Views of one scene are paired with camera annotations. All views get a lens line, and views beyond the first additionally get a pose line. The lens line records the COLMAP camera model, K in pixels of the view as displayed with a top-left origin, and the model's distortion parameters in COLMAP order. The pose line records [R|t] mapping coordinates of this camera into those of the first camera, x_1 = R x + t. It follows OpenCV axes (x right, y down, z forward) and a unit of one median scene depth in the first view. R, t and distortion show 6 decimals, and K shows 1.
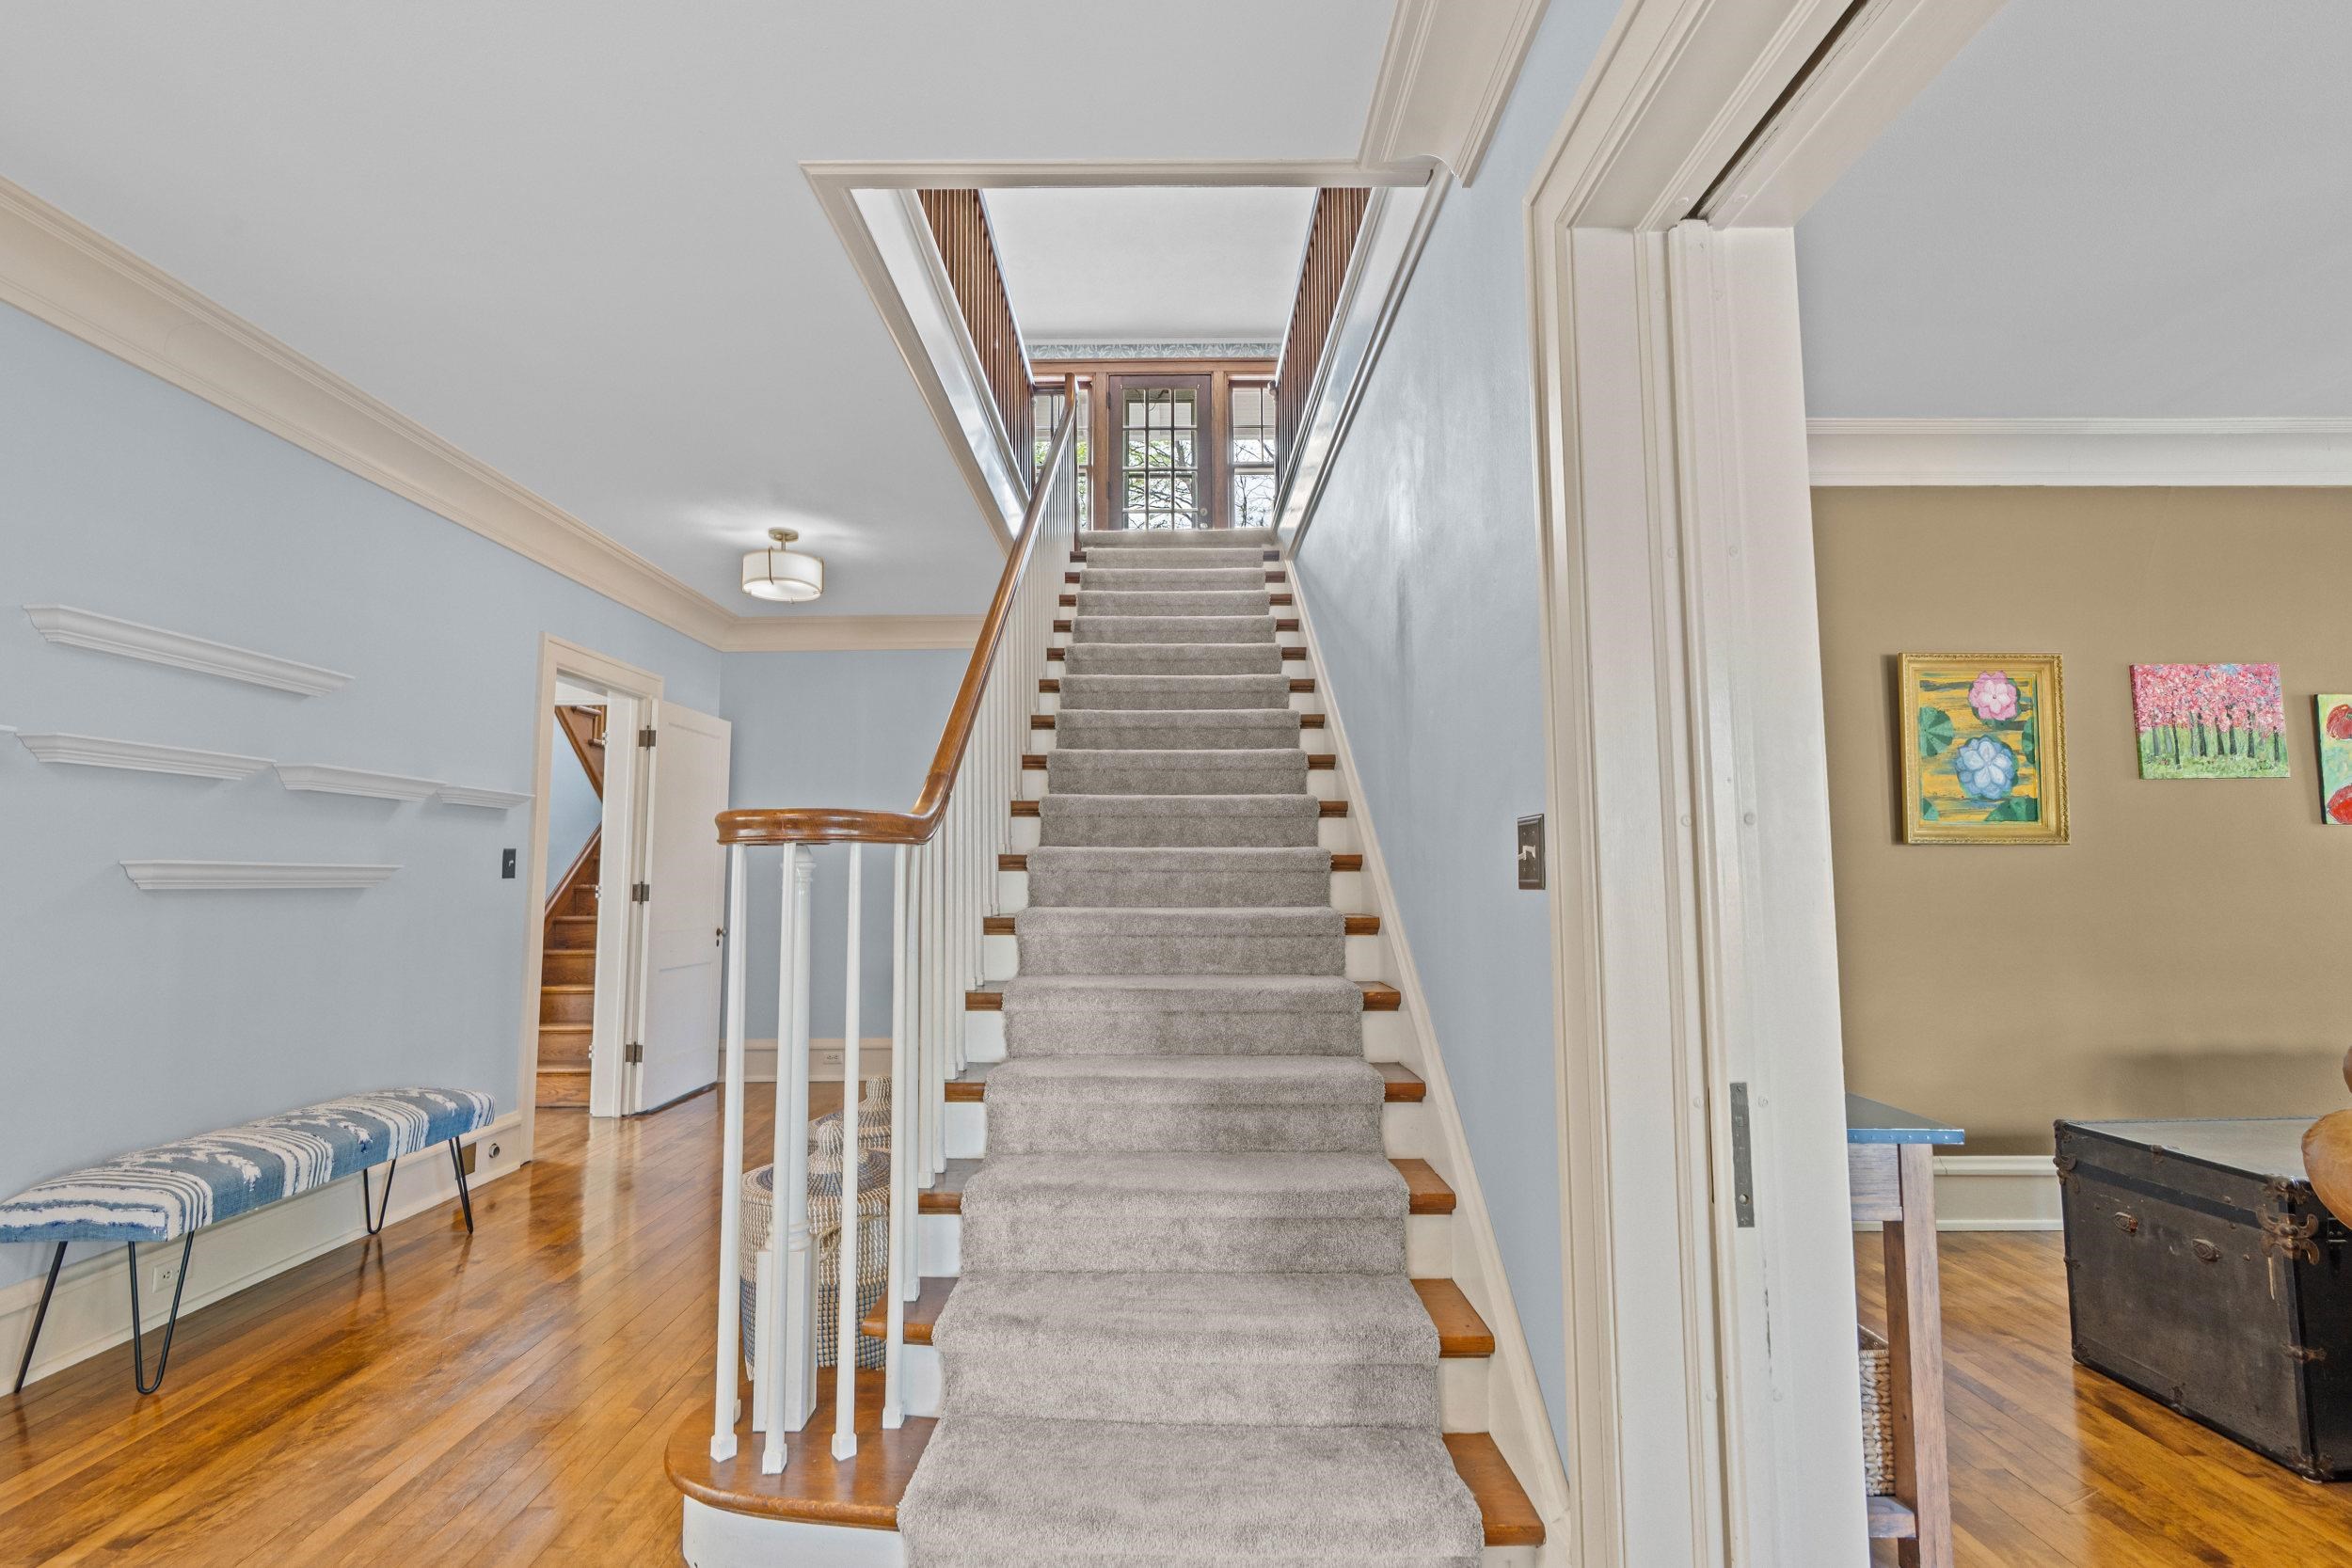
lens RADIAL K [[1068.0, 0, 1164.0], [0, 1068.0, 782.0], [0, 0, 1]] dist [-0.003107, 0.000878]
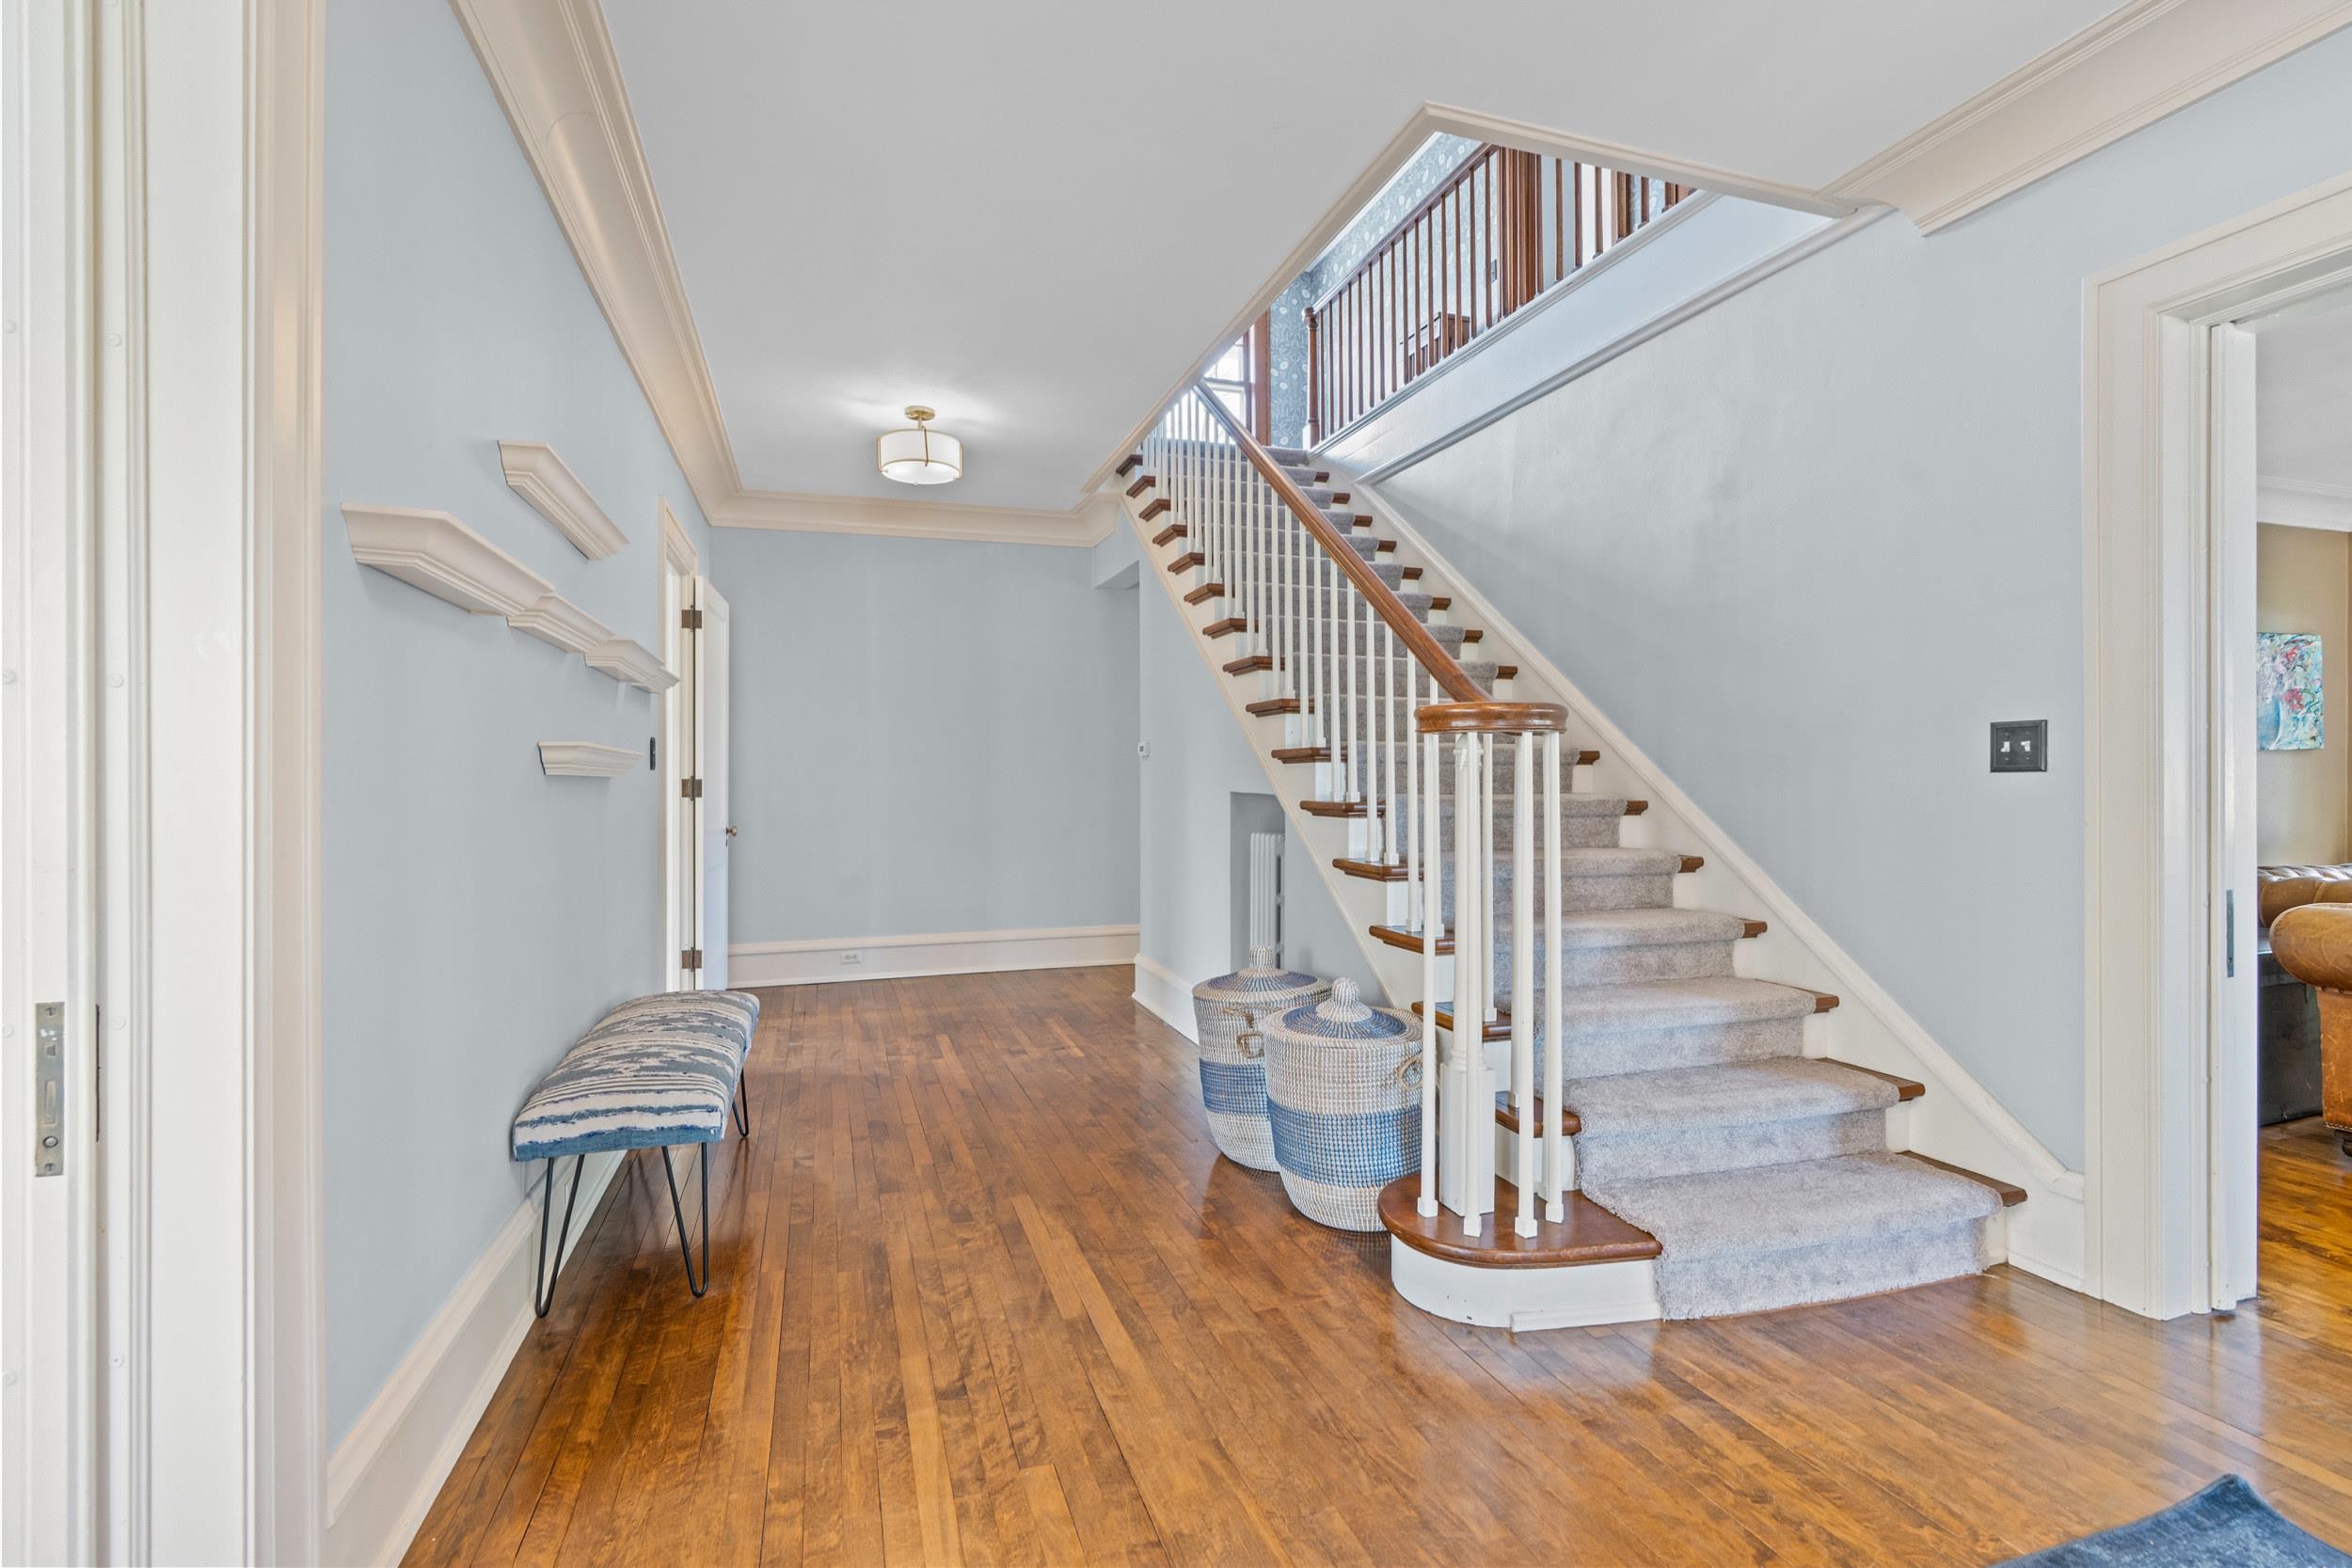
lens RADIAL K [[1068.0, 0, 1164.0], [0, 1068.0, 782.0], [0, 0, 1]] dist [-0.003107, 0.000878]
pose [[0.948966, 0.001677, 0.315375, -0.863276], [-0.029440, 0.996091, 0.083288, 0.020575], [-0.314002, -0.088322, 0.945305, 0.002394]]
